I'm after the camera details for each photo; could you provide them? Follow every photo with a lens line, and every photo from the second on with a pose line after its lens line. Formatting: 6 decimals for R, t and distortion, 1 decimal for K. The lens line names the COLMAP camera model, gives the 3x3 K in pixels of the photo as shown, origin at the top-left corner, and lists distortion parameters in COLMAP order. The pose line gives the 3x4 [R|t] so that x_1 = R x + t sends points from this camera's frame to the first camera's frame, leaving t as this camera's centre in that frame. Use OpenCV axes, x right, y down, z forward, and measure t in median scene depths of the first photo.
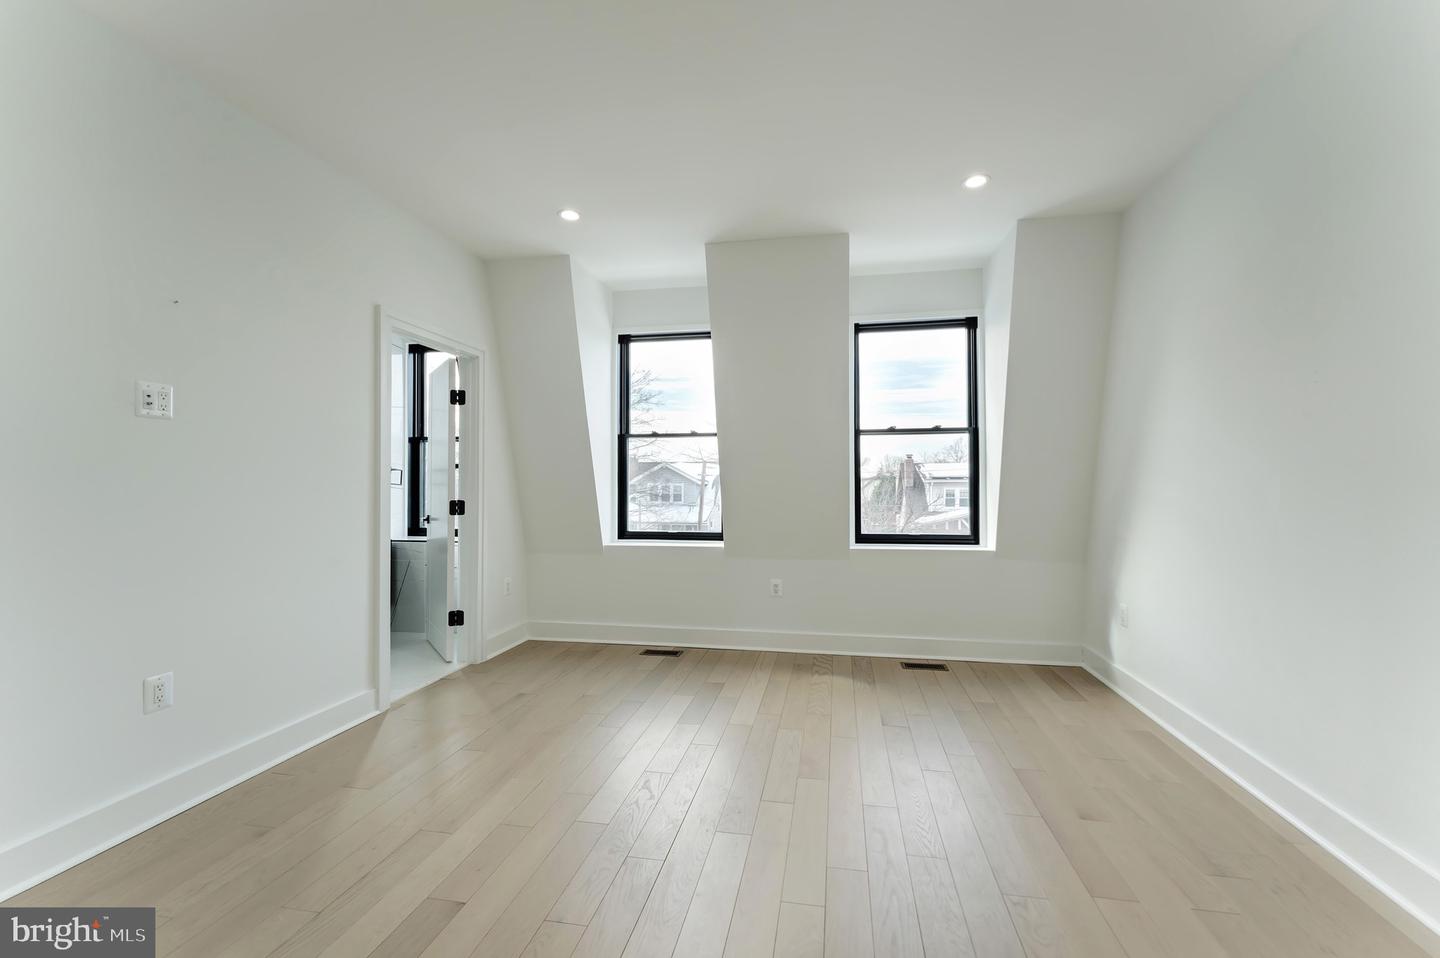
lens RADIAL K [[582.0, 0, 714.1], [0, 582.0, 481.7], [0, 0, 1]] dist [-0.000467, 0.000862]
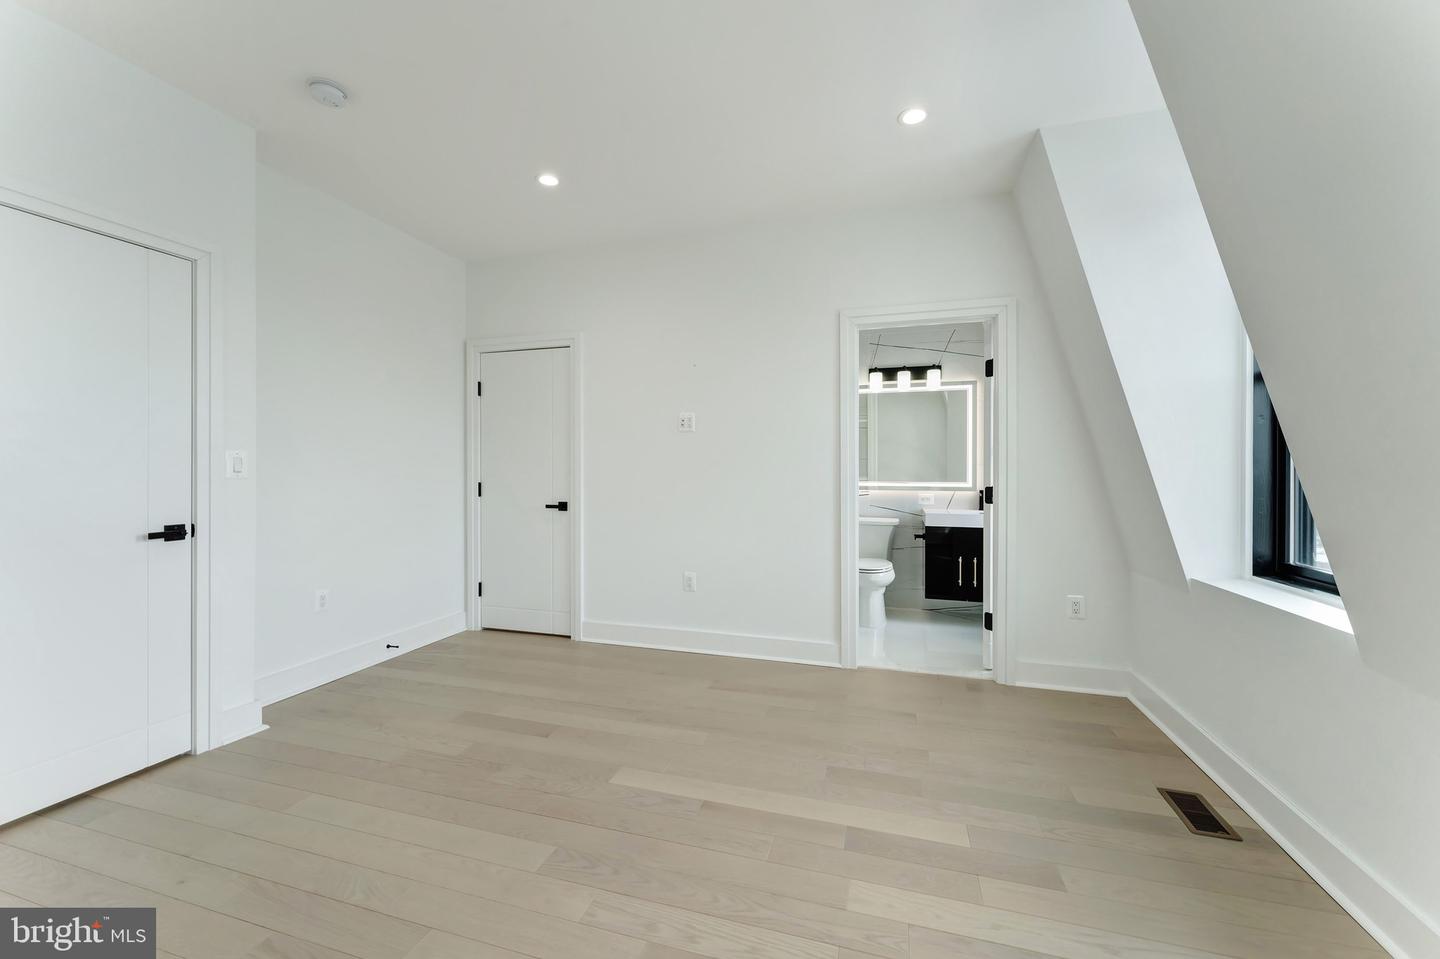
lens RADIAL K [[559.4, 0, 710.8], [0, 559.4, 480.3], [0, 0, 1]] dist [0.000770, 0.000496]
pose [[-0.084426, 0.020160, -0.996226, 0.423344], [0.002997, 0.999796, 0.019979, 0.003898], [0.996425, -0.001299, -0.084469, 0.655250]]
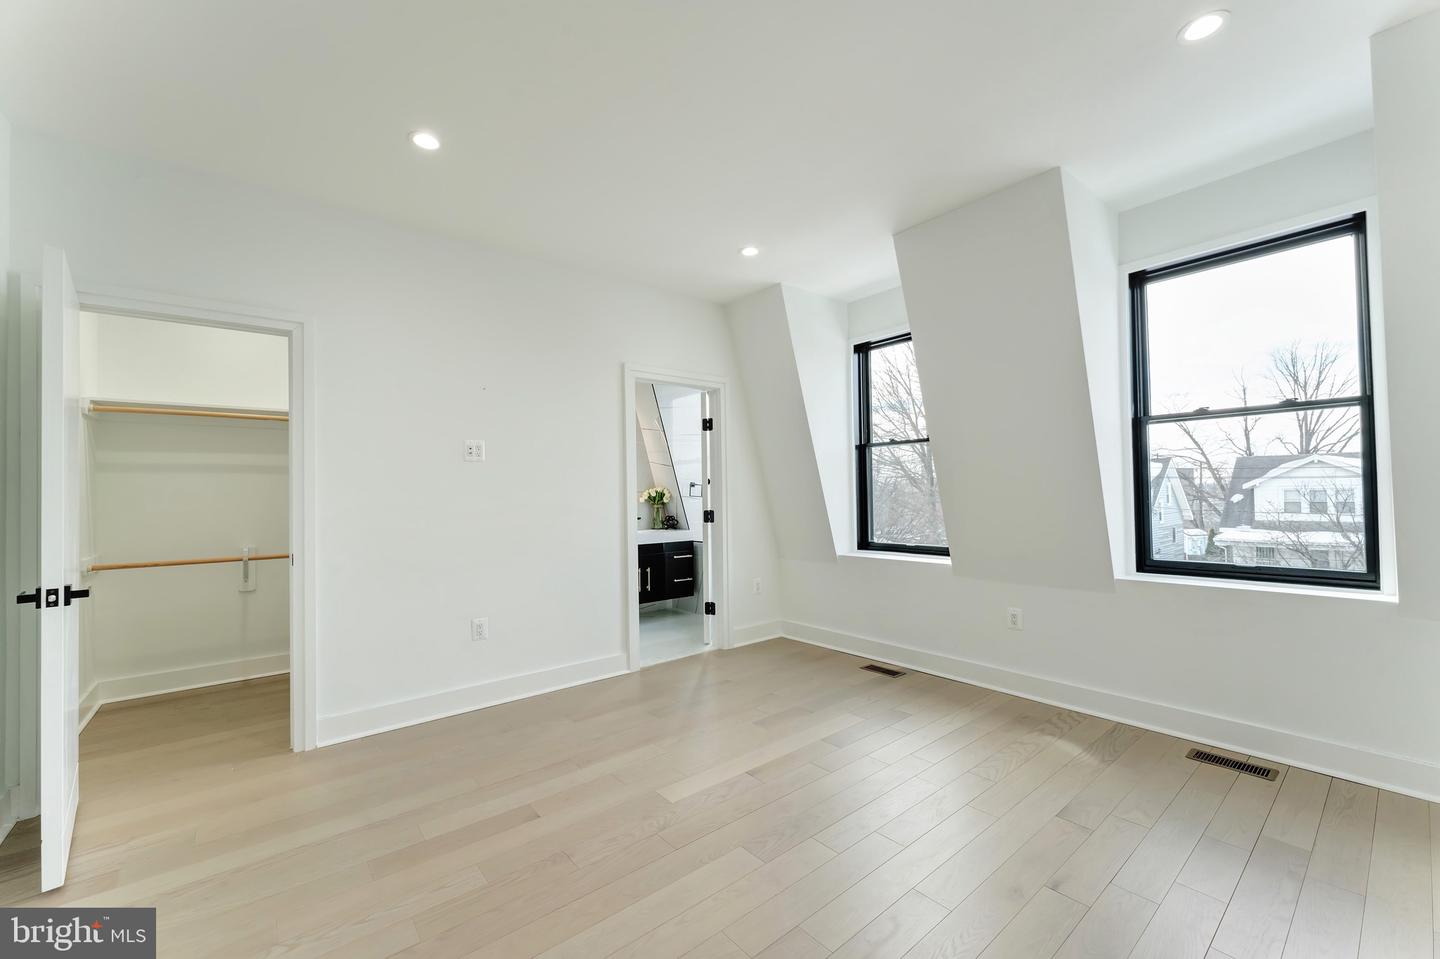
lens RADIAL K [[559.4, 0, 705.0], [0, 559.4, 490.3], [0, 0, 1]] dist [0.000770, 0.000496]
pose [[0.765482, -0.016432, -0.643248, 0.293969], [0.019075, 0.999814, -0.002840, -0.006147], [0.643175, -0.010096, 0.765653, 0.112465]]
